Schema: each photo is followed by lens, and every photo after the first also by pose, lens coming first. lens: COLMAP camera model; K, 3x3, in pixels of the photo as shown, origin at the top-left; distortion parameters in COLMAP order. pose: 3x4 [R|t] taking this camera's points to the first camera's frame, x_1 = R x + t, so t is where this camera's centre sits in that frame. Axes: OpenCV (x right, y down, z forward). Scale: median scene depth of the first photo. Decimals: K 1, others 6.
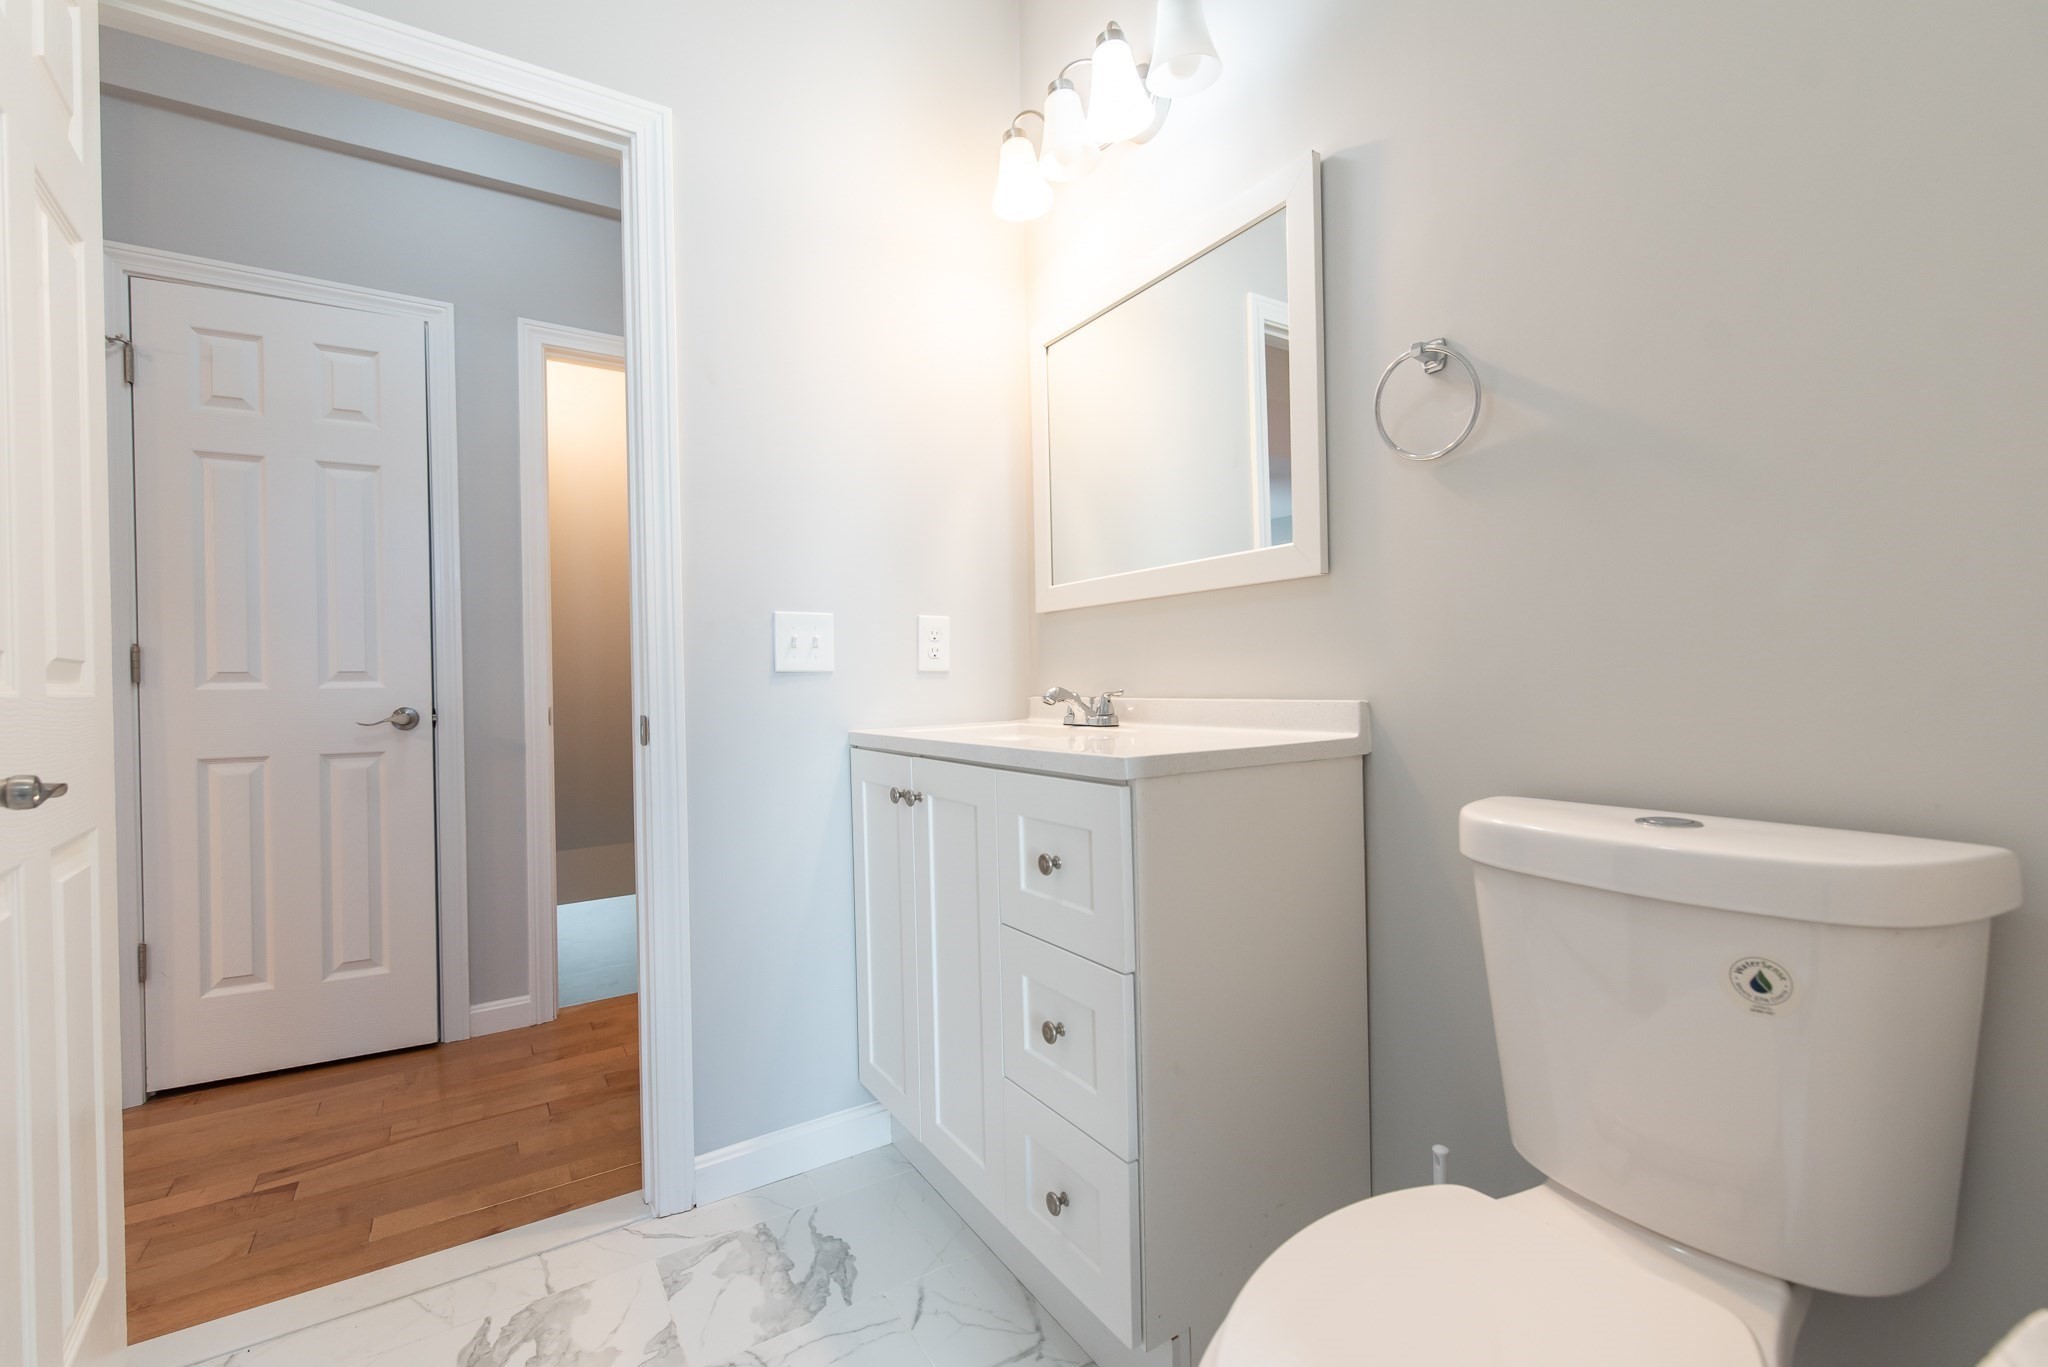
lens RADIAL K [[876.9, 0, 1024.0], [0, 876.9, 683.5], [0, 0, 1]] dist [-0.000951, -0.000334]
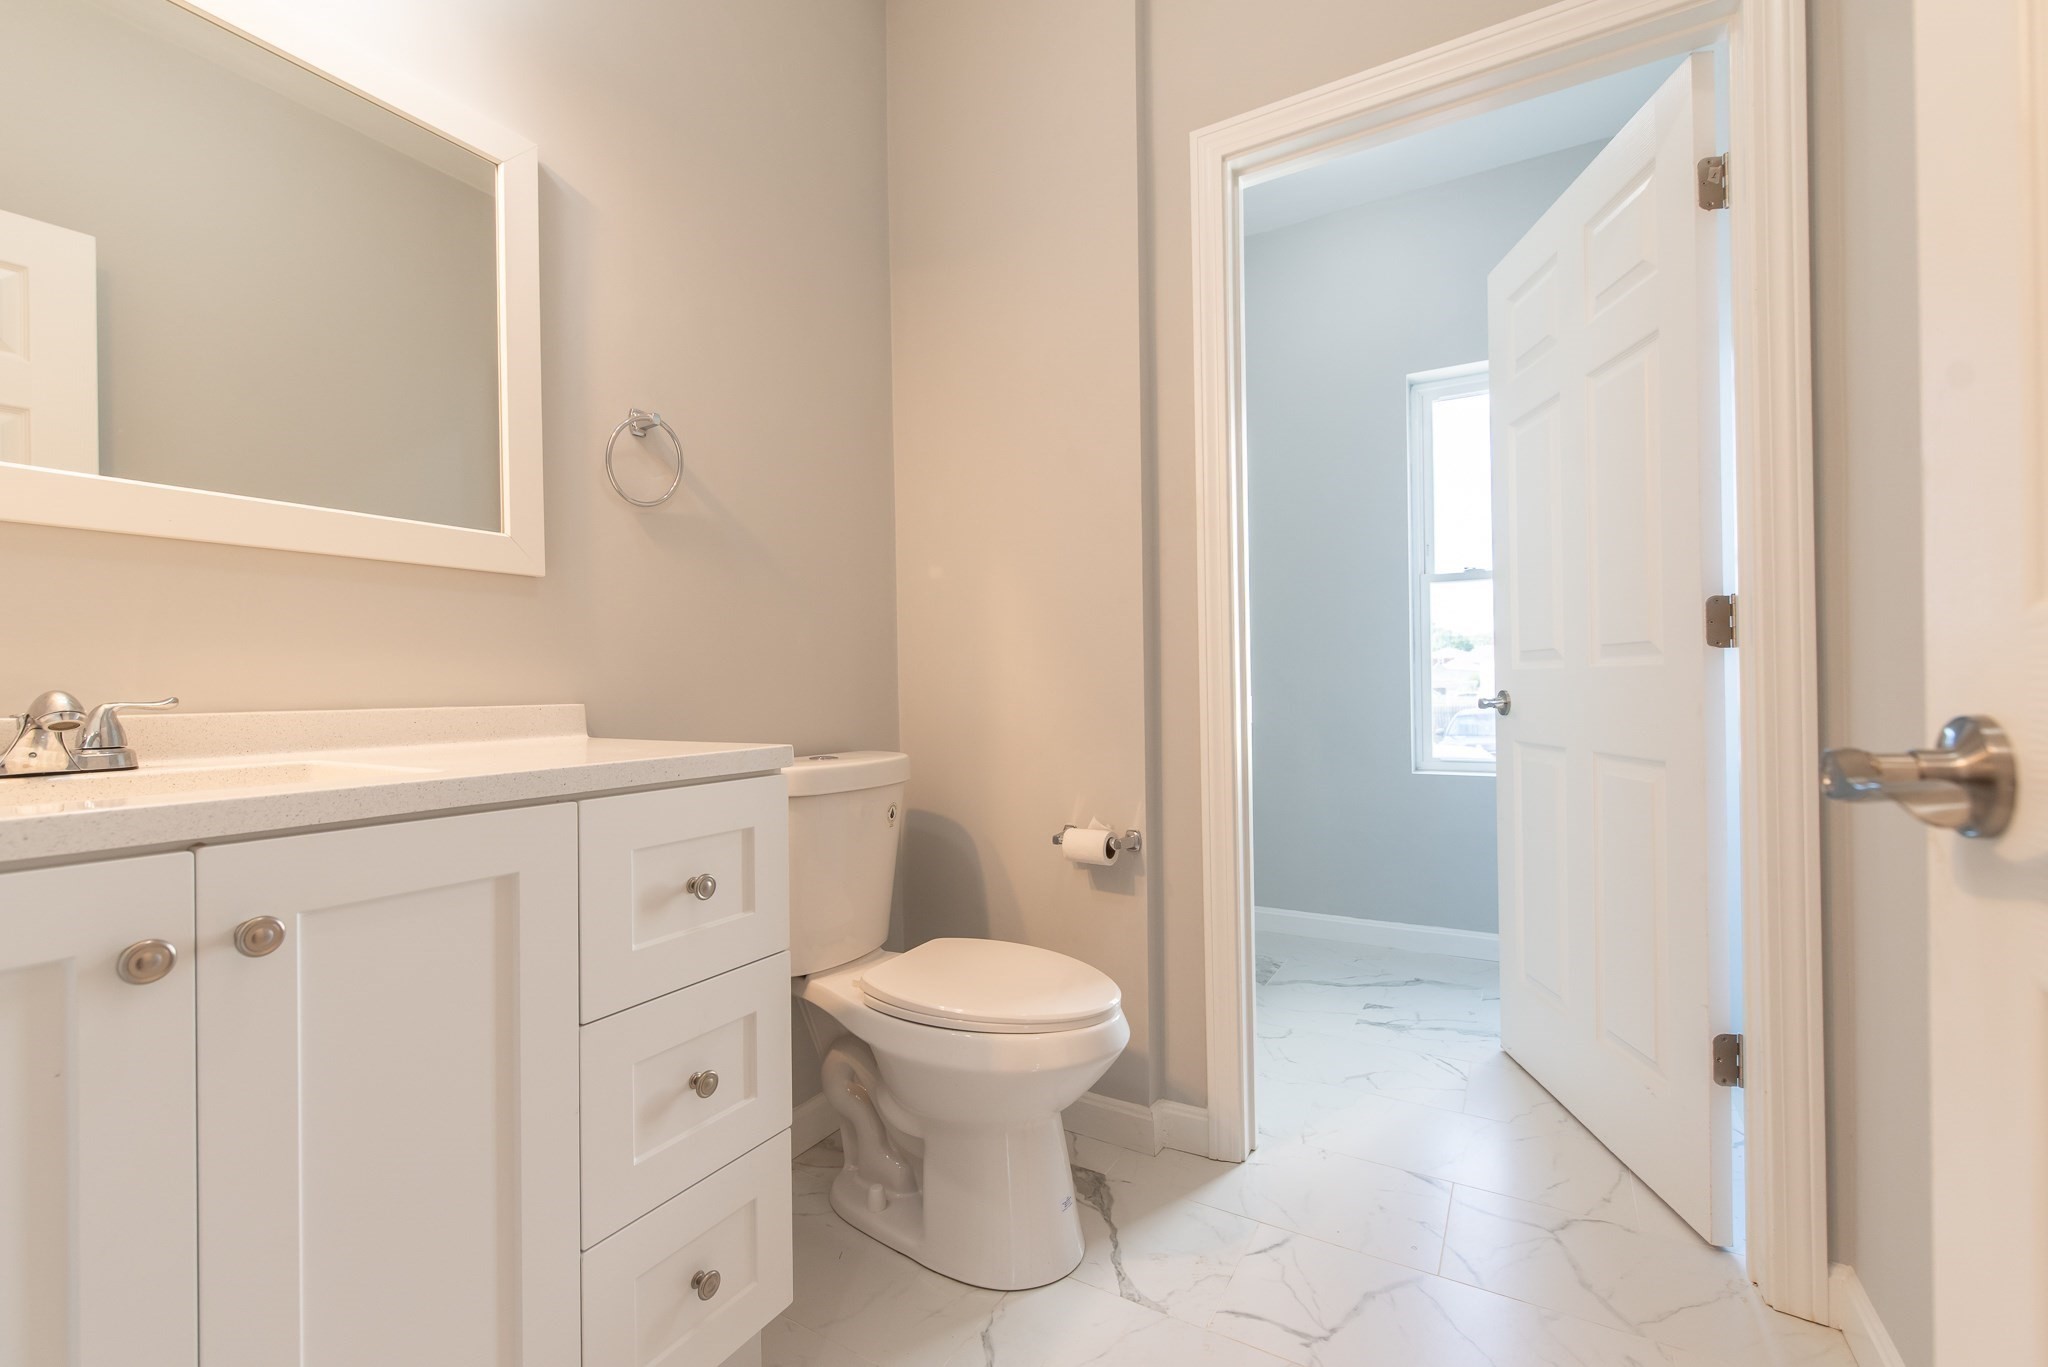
lens RADIAL K [[876.9, 0, 1024.0], [0, 876.9, 683.5], [0, 0, 1]] dist [-0.000951, -0.000334]
pose [[-0.453704, 0.019596, 0.890937, -0.786900], [0.016011, 0.999776, -0.013836, 0.016466], [-0.891009, 0.007987, -0.453916, 0.968015]]
